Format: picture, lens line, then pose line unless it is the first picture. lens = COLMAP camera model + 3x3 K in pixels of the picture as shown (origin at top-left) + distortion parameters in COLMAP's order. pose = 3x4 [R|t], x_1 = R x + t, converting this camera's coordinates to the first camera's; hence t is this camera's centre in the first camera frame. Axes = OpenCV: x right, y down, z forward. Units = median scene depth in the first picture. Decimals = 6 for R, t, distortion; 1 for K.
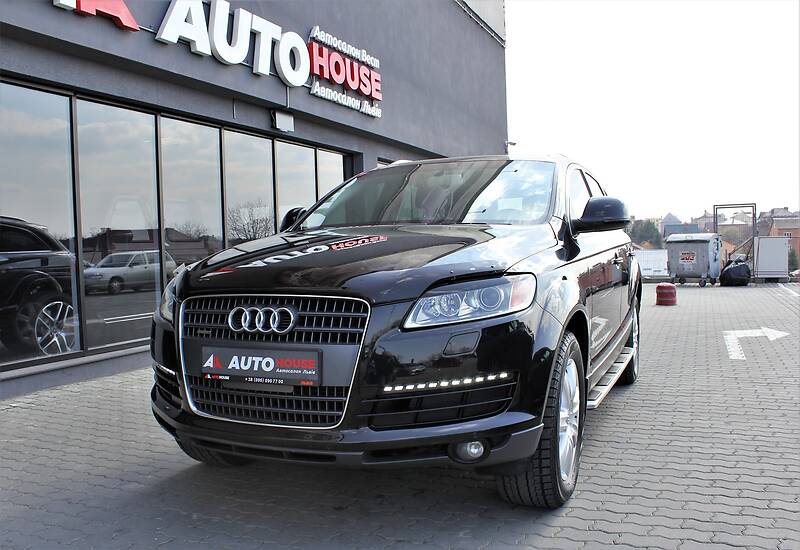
lens RADIAL K [[704.8, 0, 396.7], [0, 704.8, 299.9], [0, 0, 1]] dist [-0.155193, 0.125929]
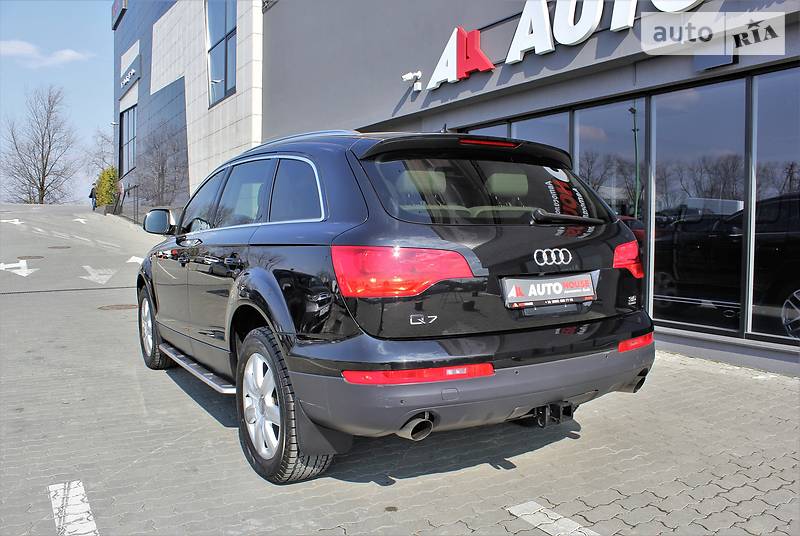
lens RADIAL K [[665.3, 0, 398.3], [0, 665.3, 272.0], [0, 0, 1]] dist [-0.172042, 0.147719]
pose [[-0.568009, 0.072871, -0.819790, 1.083052], [-0.051965, 0.990910, 0.124086, -0.198421], [0.821380, 0.113082, -0.559059, 2.156690]]
